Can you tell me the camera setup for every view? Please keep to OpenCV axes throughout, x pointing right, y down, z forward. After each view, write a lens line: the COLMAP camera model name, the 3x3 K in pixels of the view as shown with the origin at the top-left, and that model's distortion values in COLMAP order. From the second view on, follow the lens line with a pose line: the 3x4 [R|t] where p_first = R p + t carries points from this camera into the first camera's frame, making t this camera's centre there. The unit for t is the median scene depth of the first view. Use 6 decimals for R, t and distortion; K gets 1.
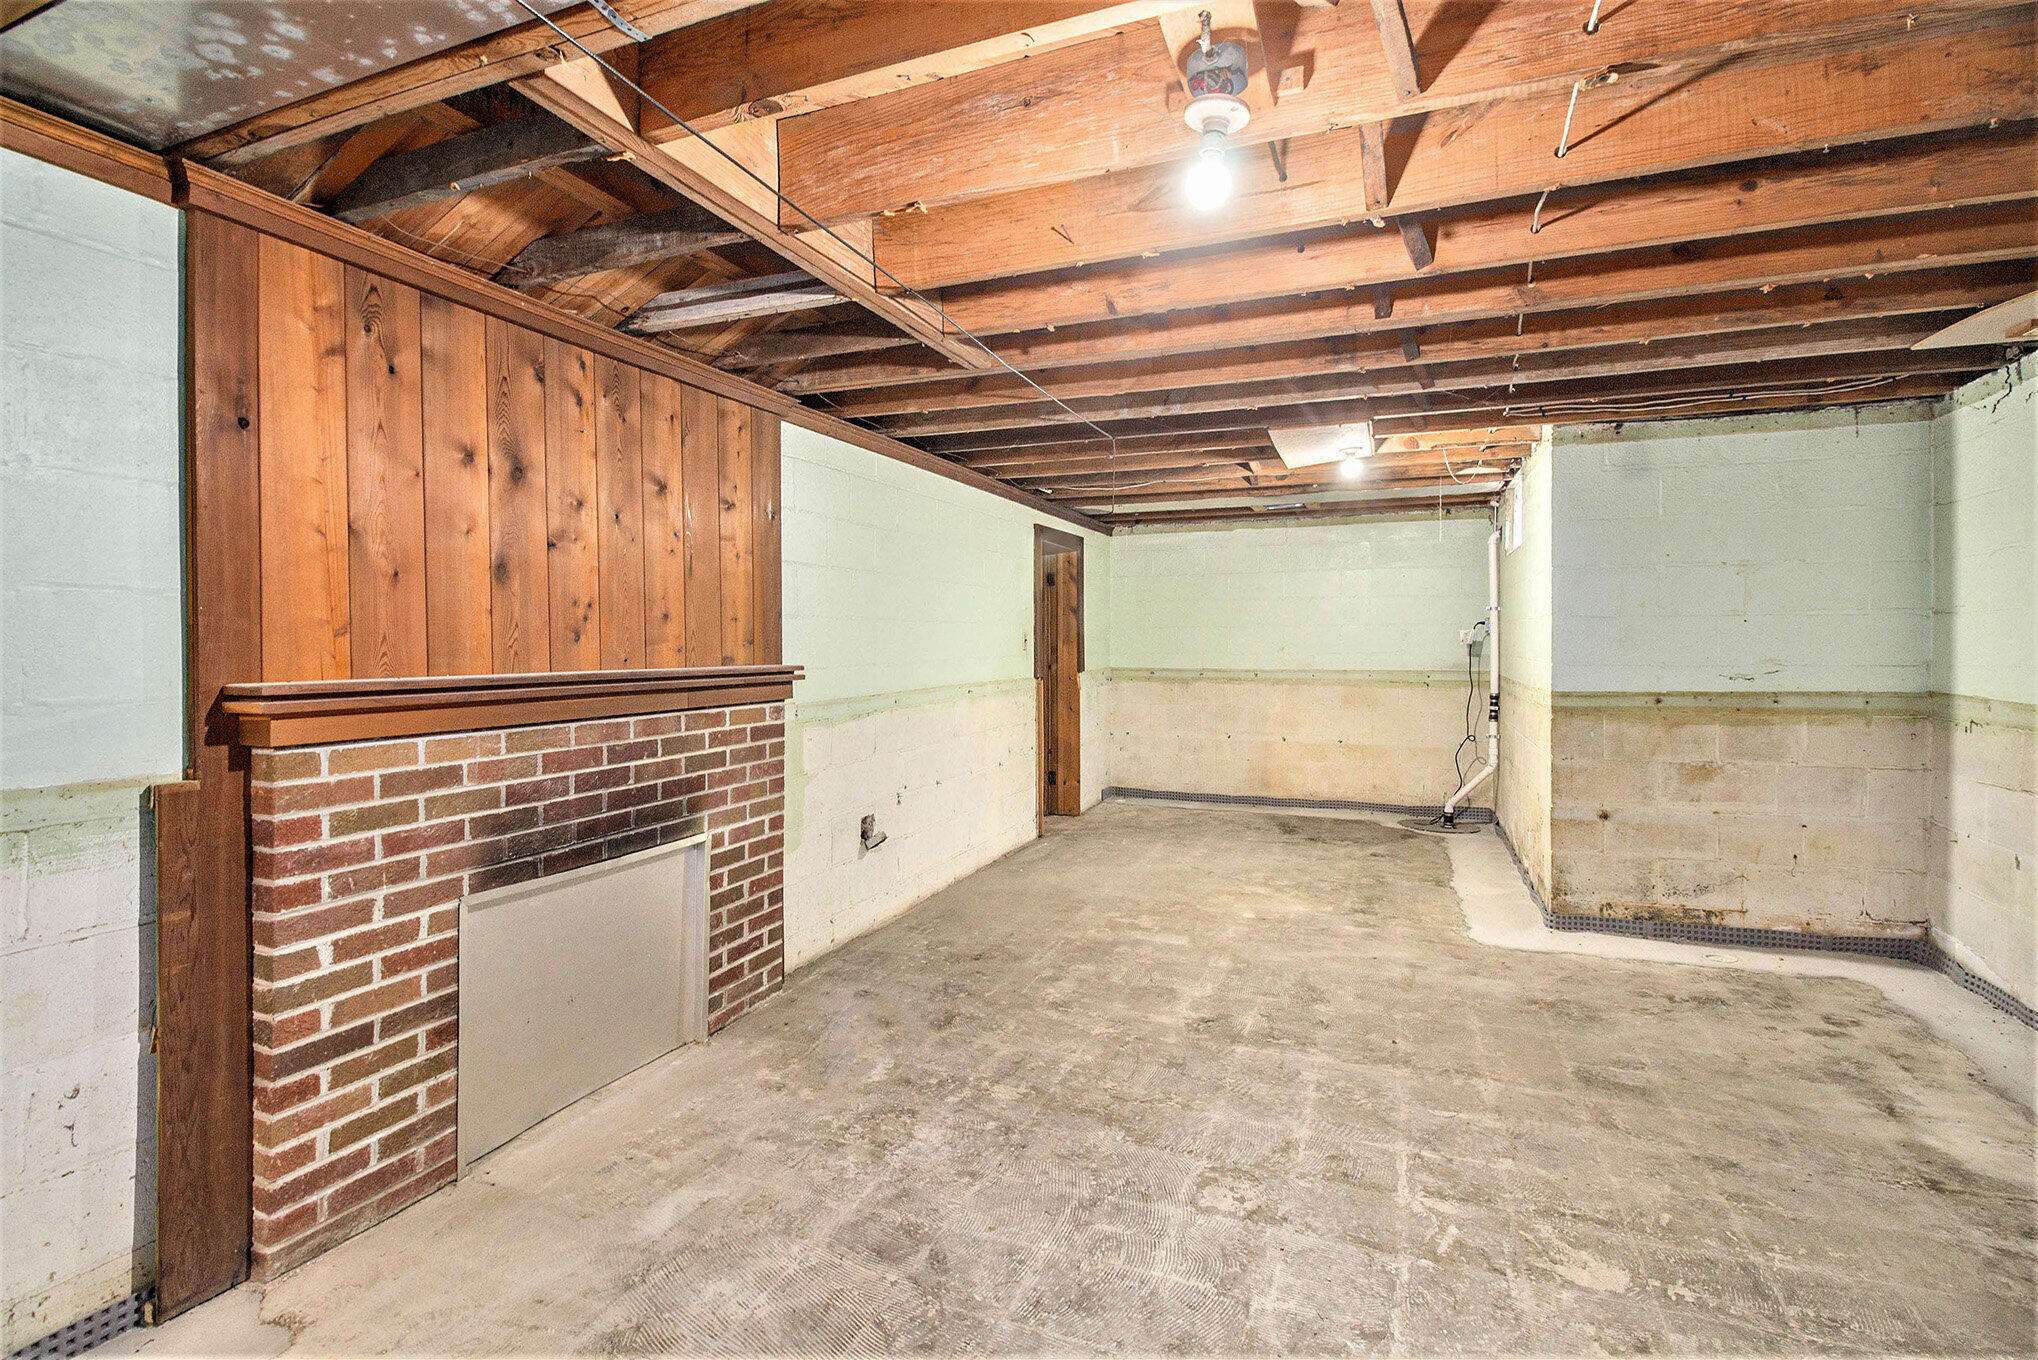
lens RADIAL K [[986.4, 0, 1017.8], [0, 986.4, 670.1], [0, 0, 1]] dist [-0.016434, -0.001406]
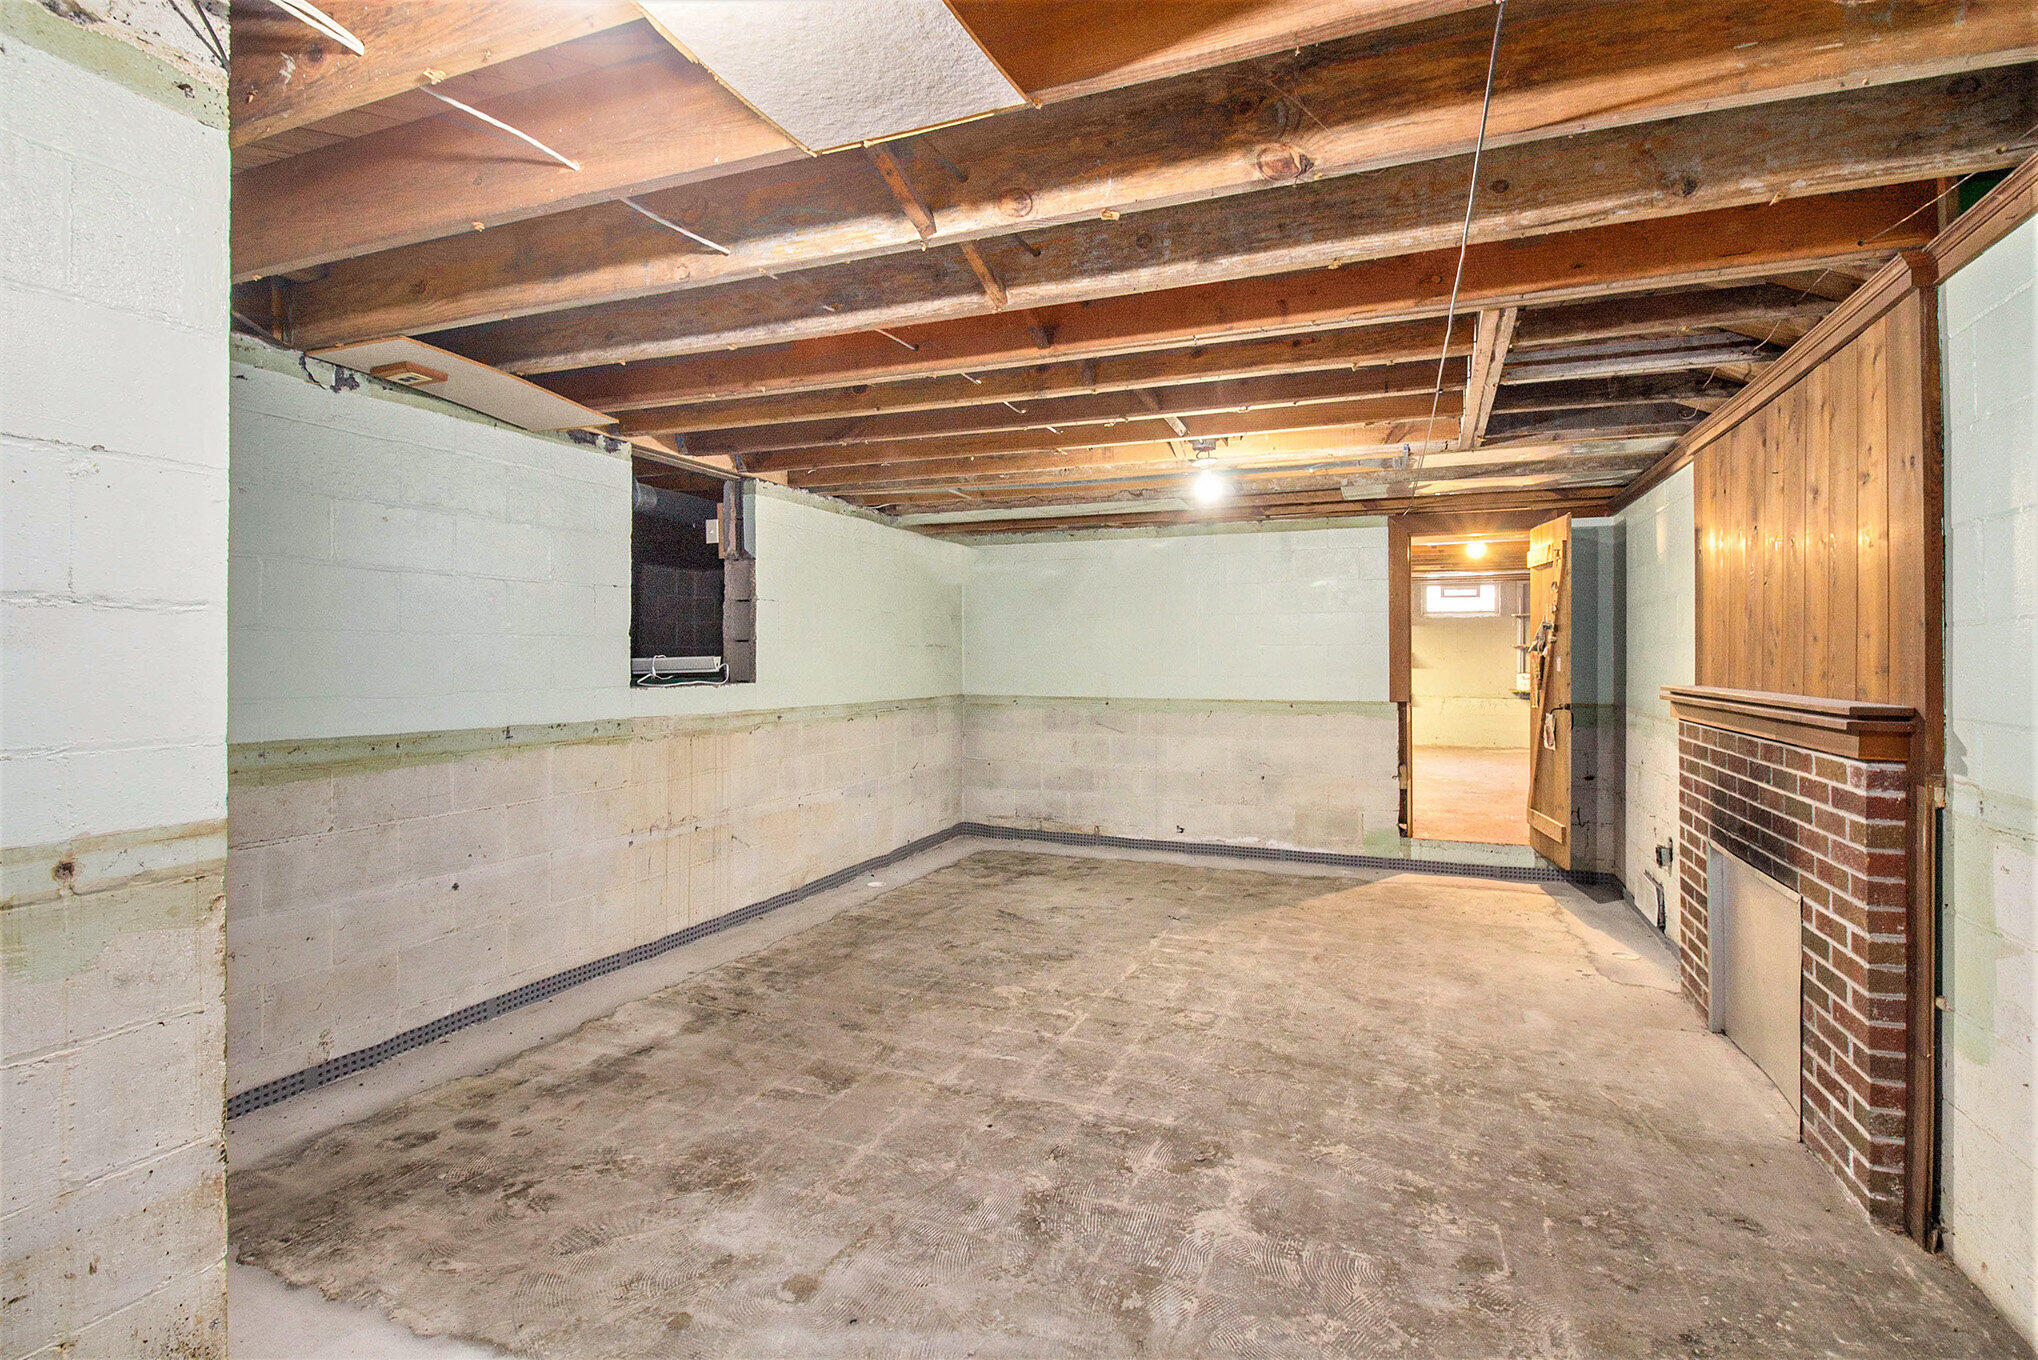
lens RADIAL K [[986.4, 0, 1016.6], [0, 986.4, 670.5], [0, 0, 1]] dist [-0.016434, -0.001406]
pose [[-0.999954, 0.000806, 0.009514, 0.373354], [0.001149, 0.999346, 0.036132, -0.061216], [-0.009479, 0.036141, -0.999302, 1.974680]]
